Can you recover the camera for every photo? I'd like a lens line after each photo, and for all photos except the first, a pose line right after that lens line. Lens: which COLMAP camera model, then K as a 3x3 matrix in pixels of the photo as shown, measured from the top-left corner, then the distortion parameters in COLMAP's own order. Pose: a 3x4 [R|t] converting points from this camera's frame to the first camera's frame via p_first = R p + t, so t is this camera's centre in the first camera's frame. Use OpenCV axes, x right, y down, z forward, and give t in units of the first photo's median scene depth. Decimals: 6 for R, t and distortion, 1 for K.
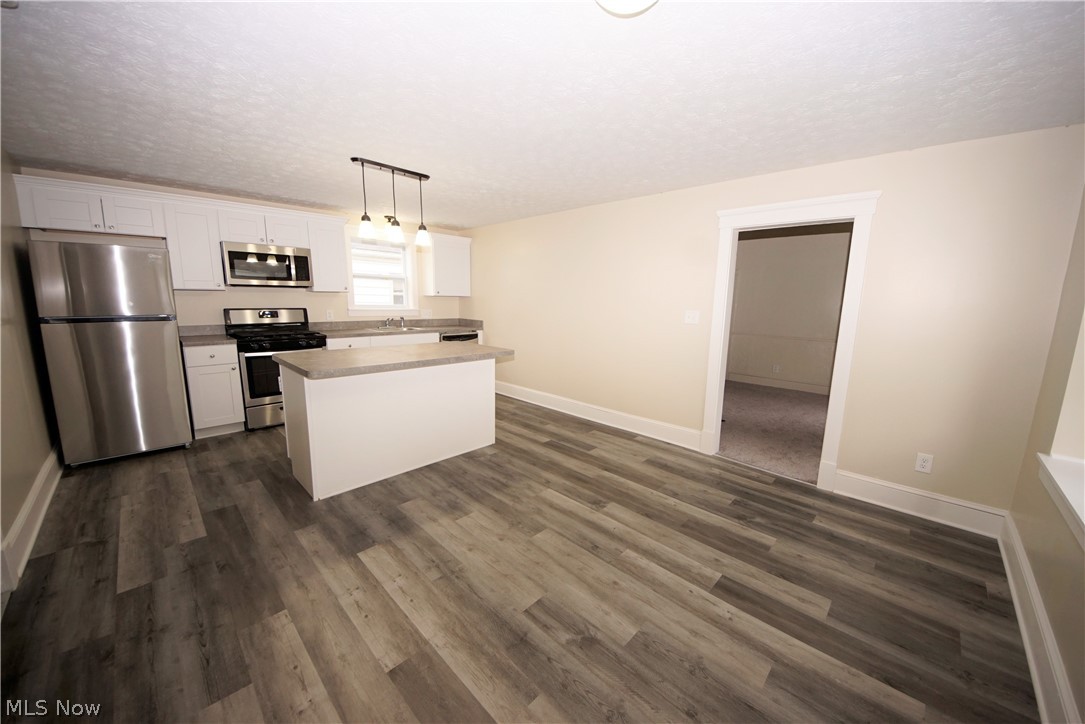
lens RADIAL K [[401.8, 0, 554.2], [0, 401.8, 363.0], [0, 0, 1]] dist [-0.001607, -0.002502]
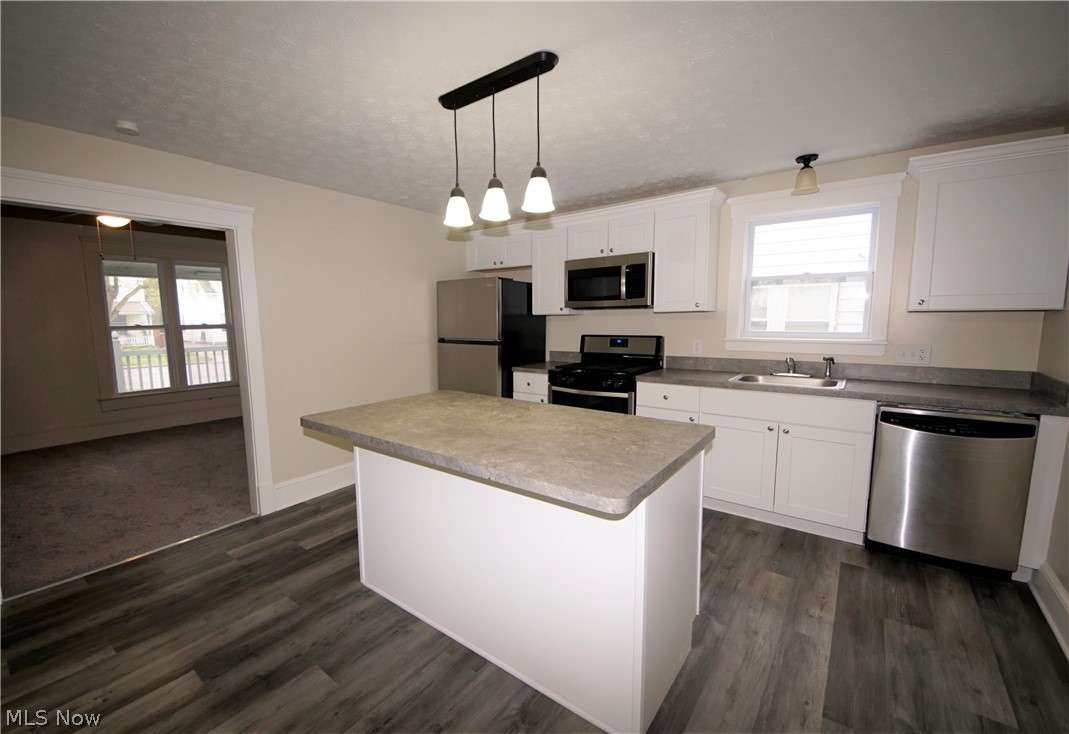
lens RADIAL K [[449.4, 0, 511.1], [0, 449.4, 365.6], [0, 0, 1]] dist [-0.001796, -0.000753]
pose [[0.084562, 0.086873, -0.992624, 0.228626], [-0.143823, 0.986824, 0.074113, -0.156946], [0.985984, 0.136495, 0.095942, 0.999426]]
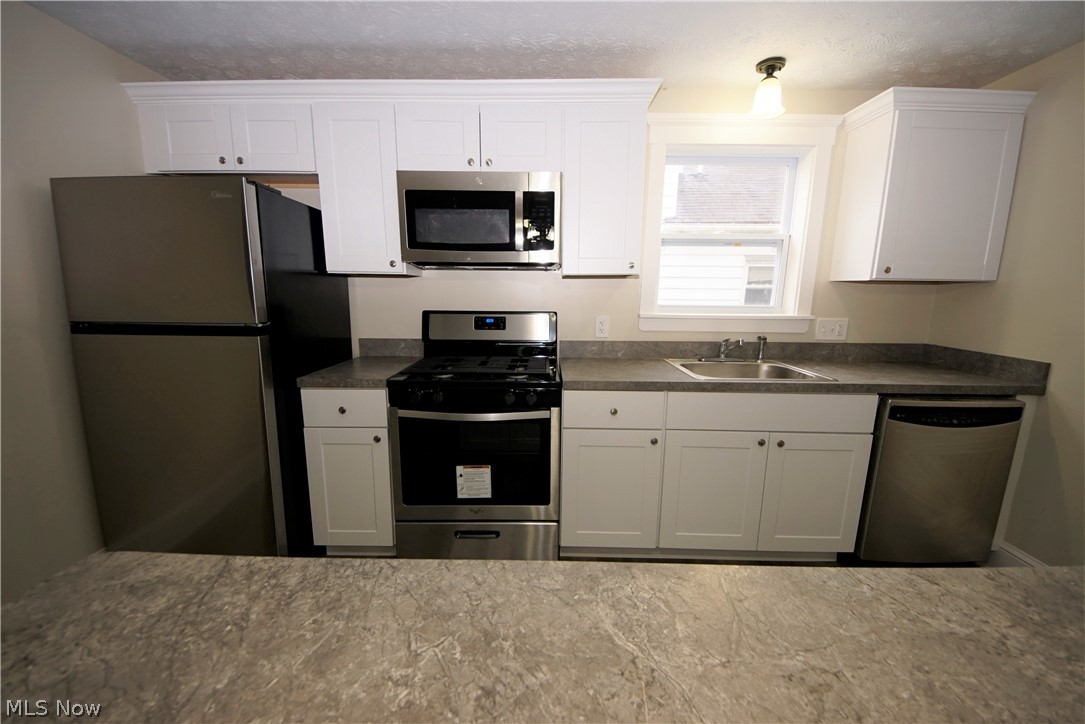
lens RADIAL K [[401.8, 0, 548.4], [0, 401.8, 367.4], [0, 0, 1]] dist [-0.001607, -0.002502]
pose [[0.680902, 0.123448, -0.721896, -0.403684], [-0.112769, 0.991609, 0.063206, -0.148368], [0.723641, 0.038370, 0.689110, 0.993131]]
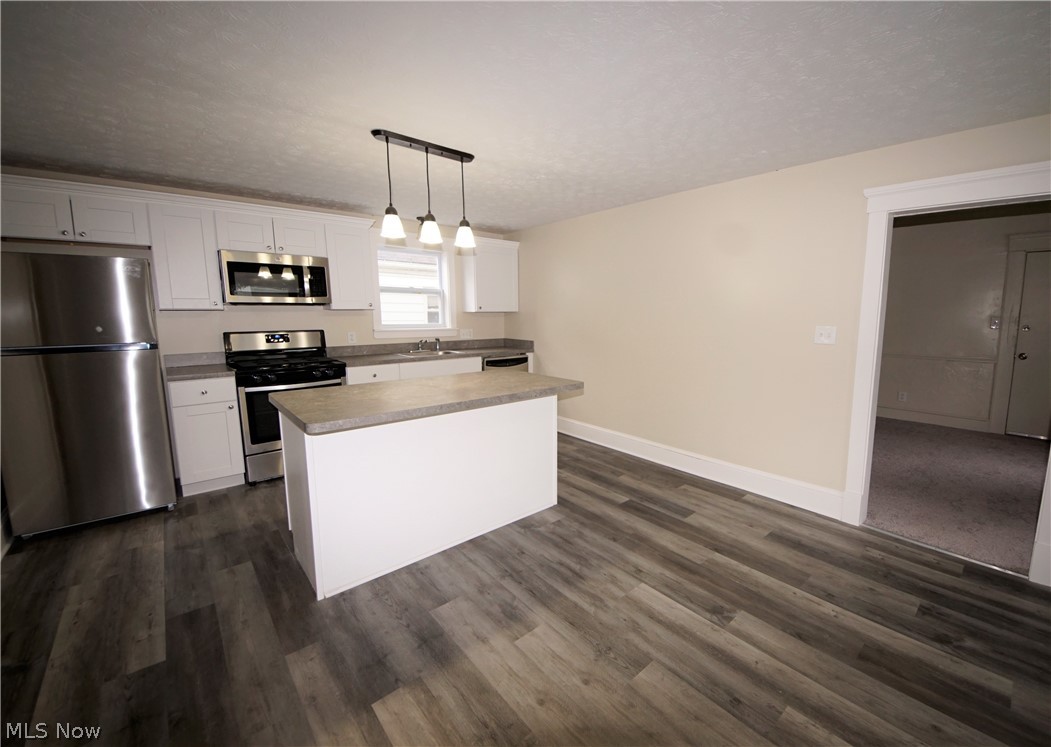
lens RADIAL K [[441.6, 0, 571.1], [0, 441.6, 367.2], [0, 0, 1]] dist [-0.000099, -0.002983]
pose [[0.997815, -0.010330, -0.065264, -0.079036], [0.008041, 0.999347, -0.035236, -0.035703], [0.065586, 0.034634, 0.997246, 0.198437]]
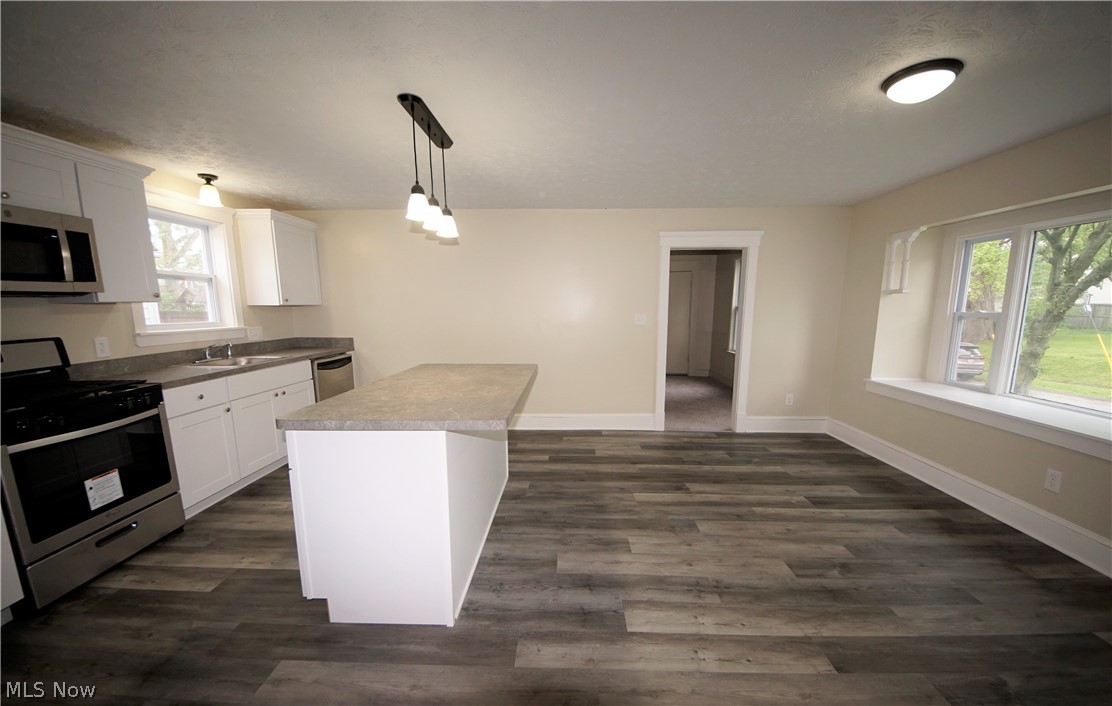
lens RADIAL K [[401.9, 0, 564.5], [0, 401.9, 376.6], [0, 0, 1]] dist [-0.007541, -0.001192]
pose [[0.731667, -0.139255, 0.667287, -0.734776], [0.124527, 0.989743, 0.070006, -0.067740], [-0.670192, 0.031874, 0.741503, 0.336305]]
